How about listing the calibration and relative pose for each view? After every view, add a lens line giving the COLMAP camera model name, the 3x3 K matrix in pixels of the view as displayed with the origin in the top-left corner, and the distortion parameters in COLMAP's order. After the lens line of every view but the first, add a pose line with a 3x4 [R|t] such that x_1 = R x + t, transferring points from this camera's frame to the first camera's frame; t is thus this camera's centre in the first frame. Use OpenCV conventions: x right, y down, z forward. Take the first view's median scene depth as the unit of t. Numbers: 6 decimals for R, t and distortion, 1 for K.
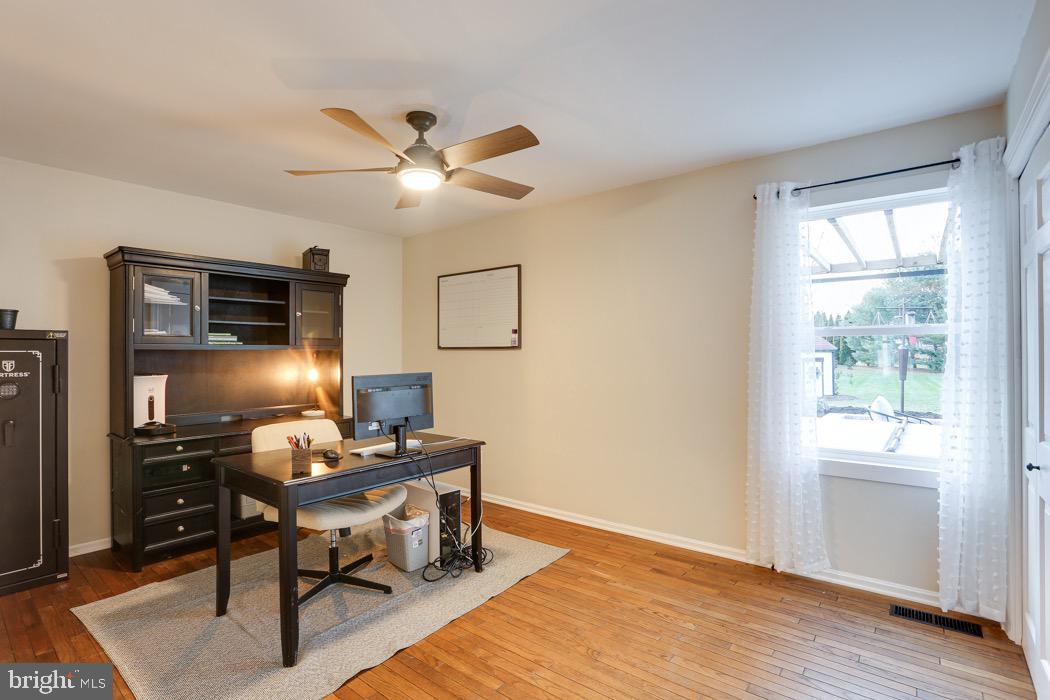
lens RADIAL K [[509.2, 0, 521.4], [0, 509.2, 350.1], [0, 0, 1]] dist [-0.059128, 0.015418]
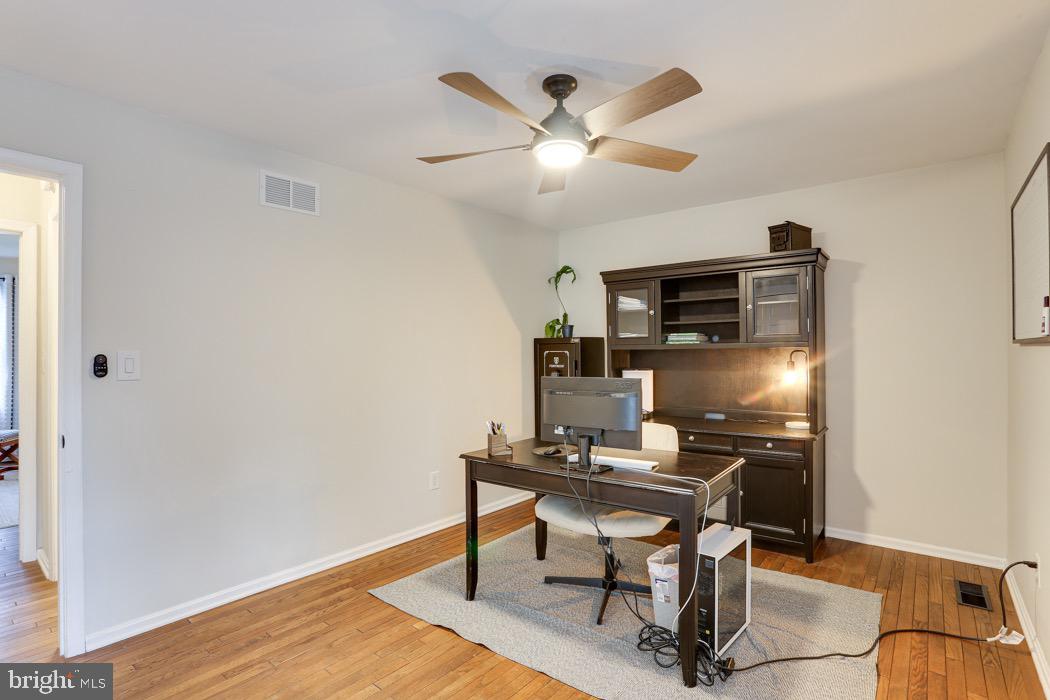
lens RADIAL K [[522.4, 0, 520.2], [0, 522.4, 349.4], [0, 0, 1]] dist [-0.003082, -0.000187]
pose [[0.002170, -0.000195, -0.999998, 0.546457], [0.013667, 0.999907, -0.000165, -0.004368], [0.999904, -0.013667, 0.002173, 0.710479]]
